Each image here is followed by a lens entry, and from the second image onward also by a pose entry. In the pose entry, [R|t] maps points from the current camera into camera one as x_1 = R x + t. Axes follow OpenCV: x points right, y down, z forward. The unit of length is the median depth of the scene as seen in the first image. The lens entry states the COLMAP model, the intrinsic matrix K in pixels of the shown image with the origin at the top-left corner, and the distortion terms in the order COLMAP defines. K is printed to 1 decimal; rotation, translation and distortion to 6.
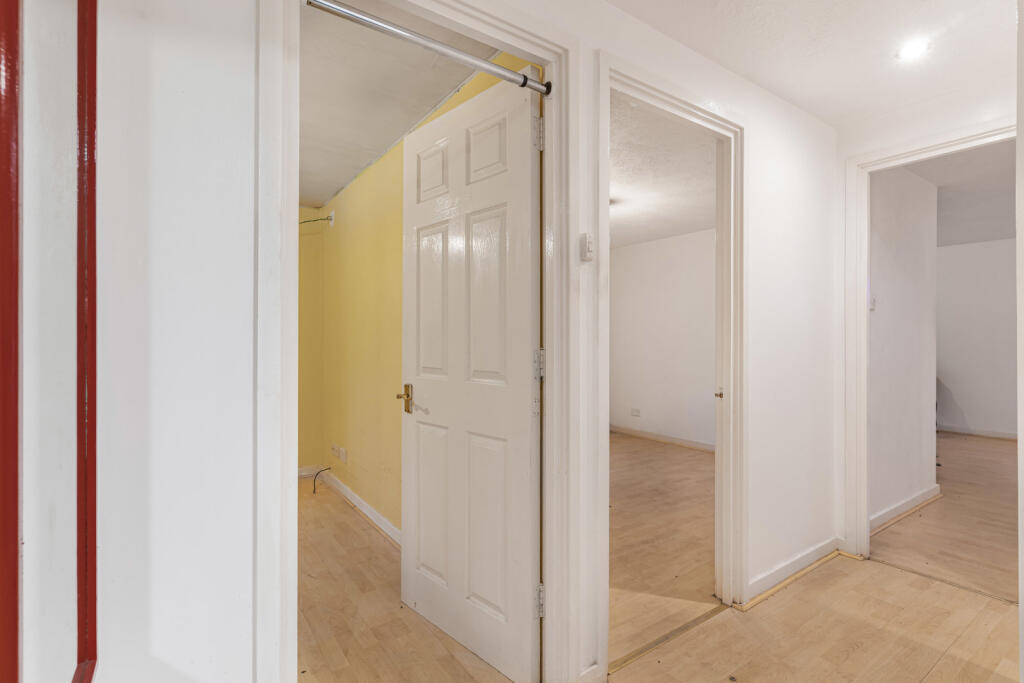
lens RADIAL K [[492.5, 0, 510.9], [0, 492.5, 337.8], [0, 0, 1]] dist [0.000094, 0.000394]
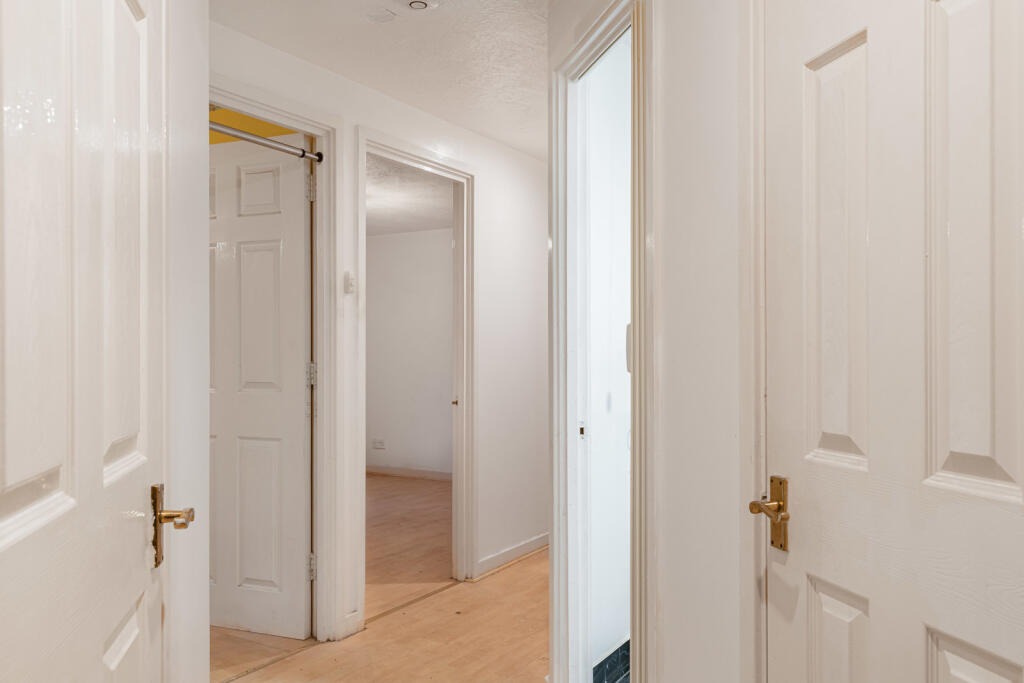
lens RADIAL K [[805.6, 0, 509.7], [0, 805.6, 352.7], [0, 0, 1]] dist [-0.008084, -0.001229]
pose [[0.914118, -0.000262, 0.405448, -0.292320], [0.000246, 1.000000, 0.000092, -0.001569], [-0.405448, 0.000016, 0.914118, -1.006282]]
